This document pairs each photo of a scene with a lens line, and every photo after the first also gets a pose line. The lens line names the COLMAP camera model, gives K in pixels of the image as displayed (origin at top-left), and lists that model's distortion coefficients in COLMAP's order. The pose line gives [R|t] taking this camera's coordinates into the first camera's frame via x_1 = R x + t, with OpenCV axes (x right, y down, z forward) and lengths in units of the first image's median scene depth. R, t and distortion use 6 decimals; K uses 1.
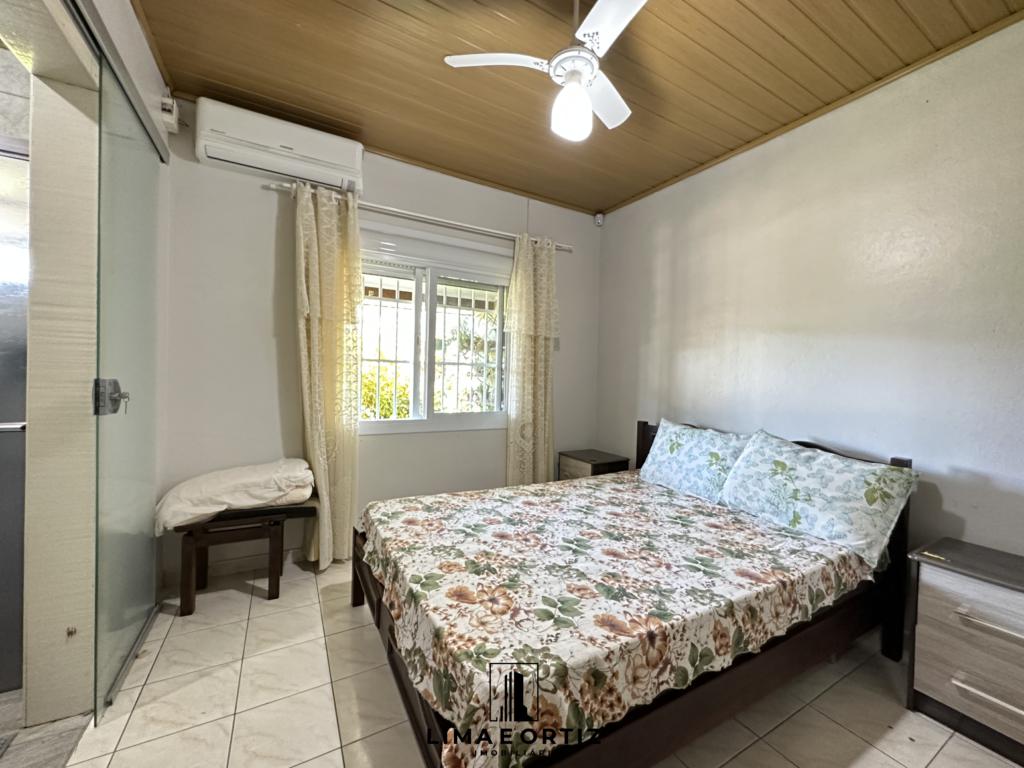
lens RADIAL K [[409.0, 0, 511.3], [0, 409.0, 381.6], [0, 0, 1]] dist [-0.003754, 0.001165]
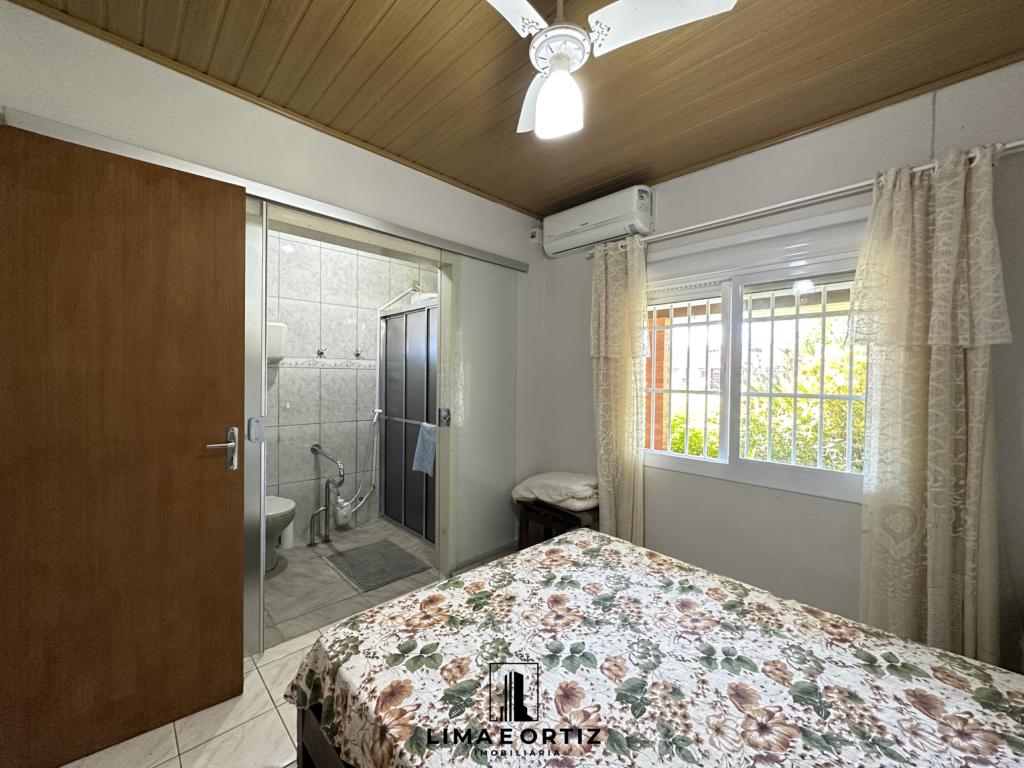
lens RADIAL K [[409.0, 0, 512.7], [0, 409.0, 381.1], [0, 0, 1]] dist [-0.003754, 0.001165]
pose [[0.259380, -0.009862, -0.965725, 0.774077], [-0.019675, 0.999686, -0.015493, -0.087053], [0.965575, 0.023020, 0.259104, 0.611956]]
